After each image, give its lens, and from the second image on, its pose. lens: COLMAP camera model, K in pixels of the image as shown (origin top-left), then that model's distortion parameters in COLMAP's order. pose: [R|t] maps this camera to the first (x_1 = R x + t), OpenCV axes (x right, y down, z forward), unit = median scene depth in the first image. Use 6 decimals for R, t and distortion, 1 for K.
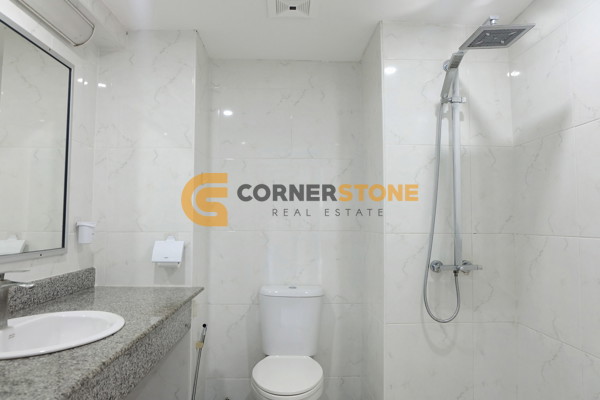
lens RADIAL K [[425.1, 0, 302.5], [0, 425.1, 199.3], [0, 0, 1]] dist [-0.057583, 0.071392]
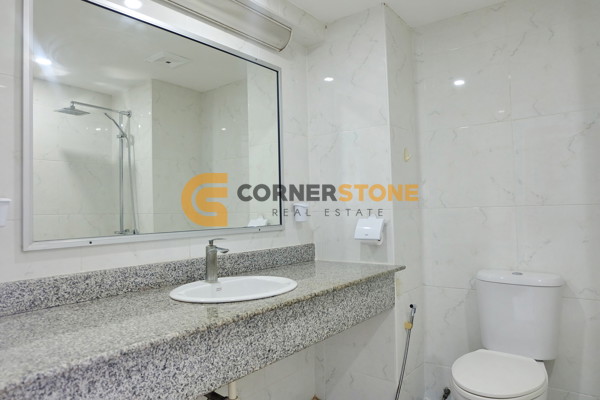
lens RADIAL K [[425.1, 0, 302.5], [0, 425.1, 199.3], [0, 0, 1]] dist [-0.057583, 0.071392]
pose [[0.771028, -0.041000, -0.635480, 0.208396], [0.059179, 0.998220, 0.007399, 0.034603], [0.634045, -0.043312, 0.772082, 0.109778]]
